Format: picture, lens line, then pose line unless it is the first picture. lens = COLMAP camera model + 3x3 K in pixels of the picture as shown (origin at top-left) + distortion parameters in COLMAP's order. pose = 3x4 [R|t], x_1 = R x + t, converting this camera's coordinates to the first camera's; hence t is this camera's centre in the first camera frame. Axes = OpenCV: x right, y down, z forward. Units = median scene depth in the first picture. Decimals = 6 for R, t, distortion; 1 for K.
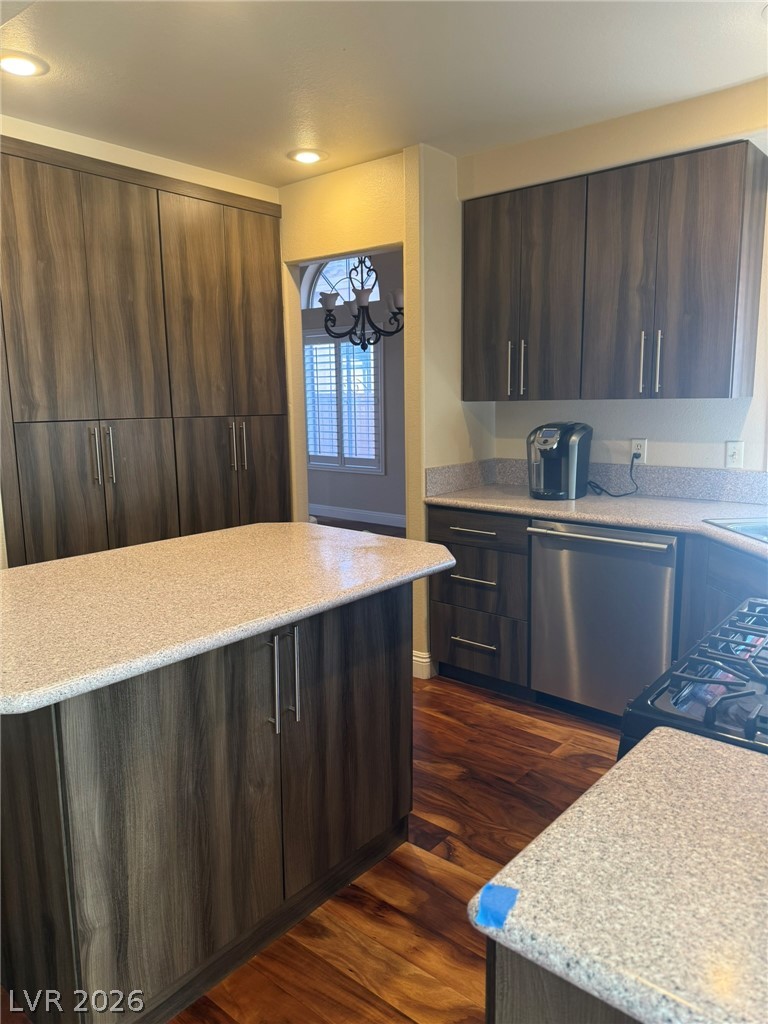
lens RADIAL K [[730.0, 0, 384.0], [0, 730.0, 512.0], [0, 0, 1]] dist [0.048035, -0.067382]
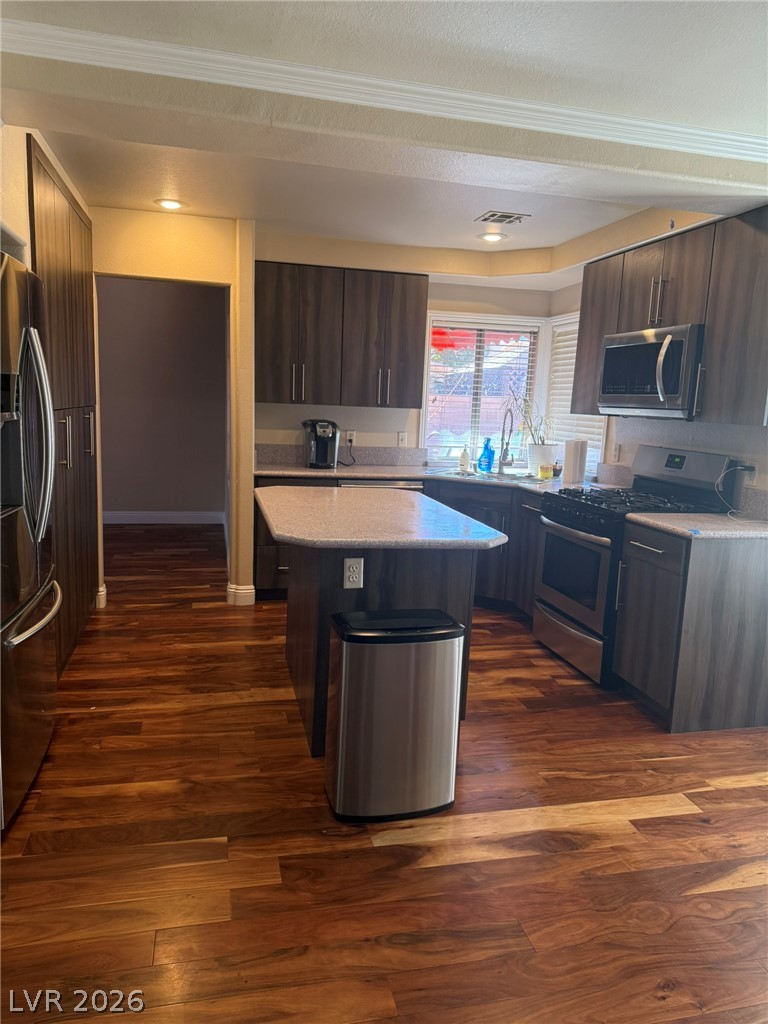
lens RADIAL K [[730.0, 0, 384.0], [0, 730.0, 512.0], [0, 0, 1]] dist [0.048035, -0.067382]
pose [[0.584886, -0.085667, 0.806579, -0.867266], [0.078078, 0.995735, 0.049139, 0.006890], [-0.807349, 0.034235, 0.589080, -0.012523]]
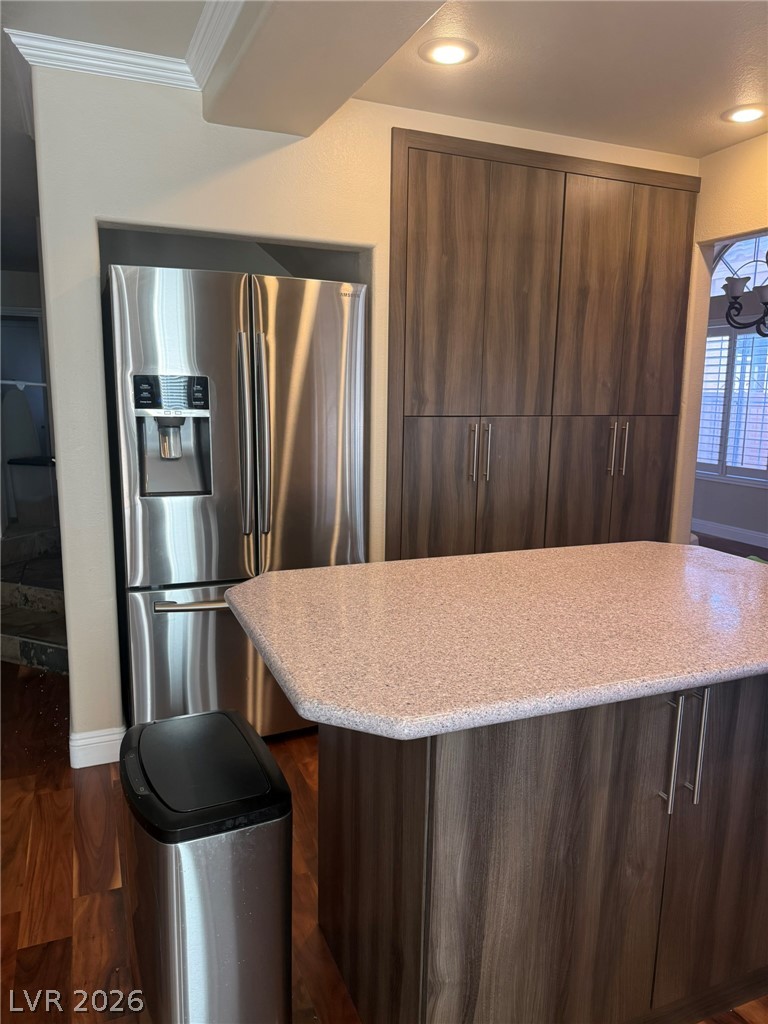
lens RADIAL K [[734.2, 0, 383.0], [0, 734.2, 497.9], [0, 0, 1]] dist [0.155186, -0.229326]
pose [[0.889326, 0.093986, -0.447512, -0.053455], [-0.100688, 0.994879, 0.008849, -0.012350], [0.446051, 0.037189, 0.894234, 0.063252]]
